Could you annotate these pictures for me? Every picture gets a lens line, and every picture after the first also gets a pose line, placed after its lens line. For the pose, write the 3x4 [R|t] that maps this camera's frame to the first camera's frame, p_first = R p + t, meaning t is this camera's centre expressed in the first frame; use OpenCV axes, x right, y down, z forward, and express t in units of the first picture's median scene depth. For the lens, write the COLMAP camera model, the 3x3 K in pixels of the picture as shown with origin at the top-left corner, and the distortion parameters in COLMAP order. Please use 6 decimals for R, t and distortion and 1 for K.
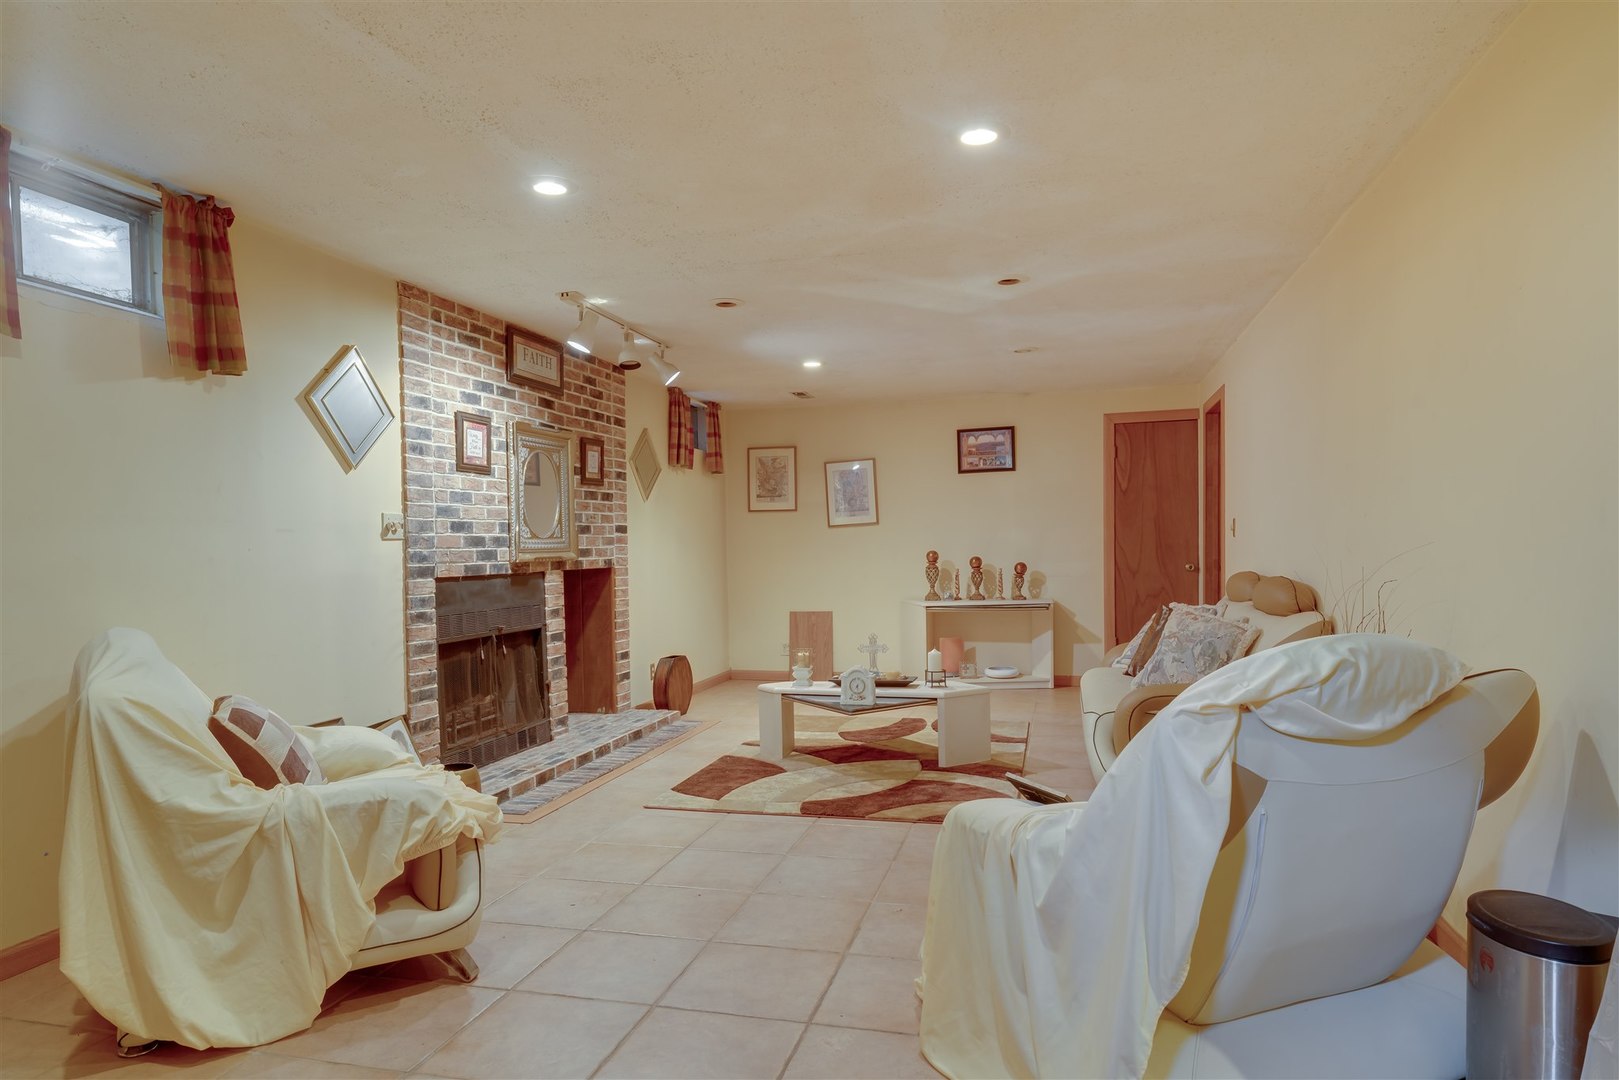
lens RADIAL K [[881.7, 0, 809.5], [0, 881.7, 540.0], [0, 0, 1]] dist [-0.001356, -0.000083]
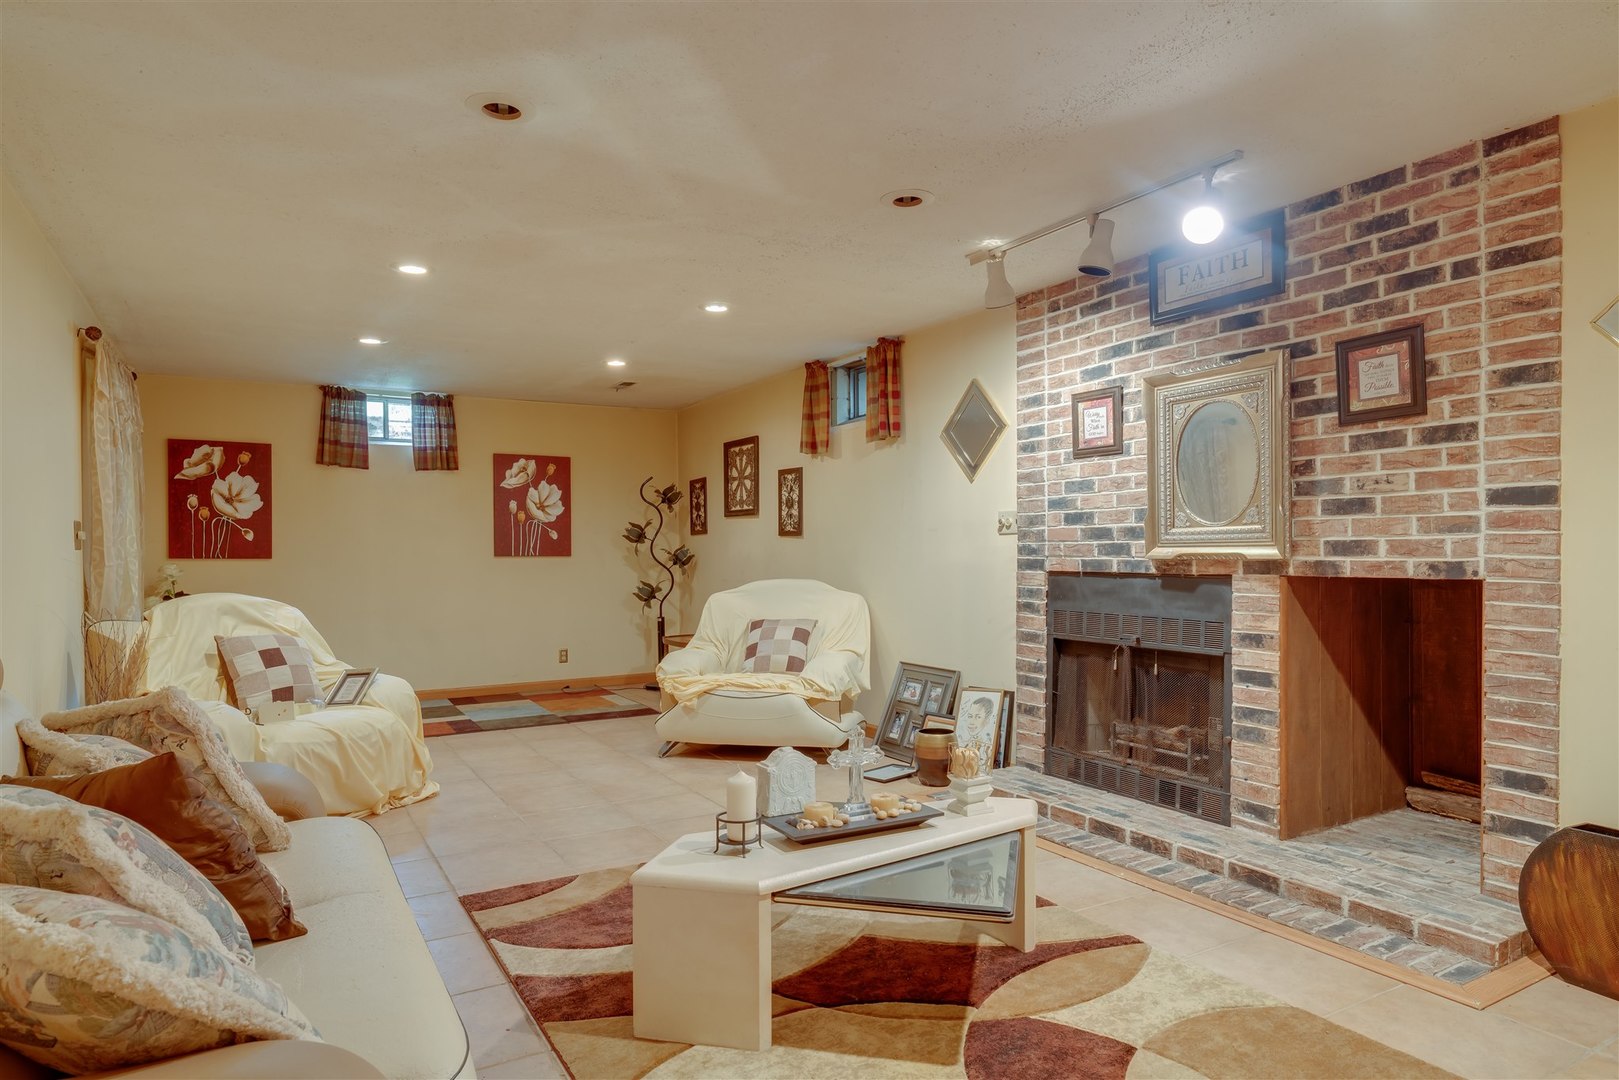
lens RADIAL K [[881.7, 0, 809.5], [0, 881.7, 540.0], [0, 0, 1]] dist [-0.001356, -0.000083]
pose [[-0.665000, 0.016147, -0.746669, 0.475391], [0.025337, 0.999679, -0.000947, 0.001630], [0.746414, -0.019548, -0.665195, 1.371952]]
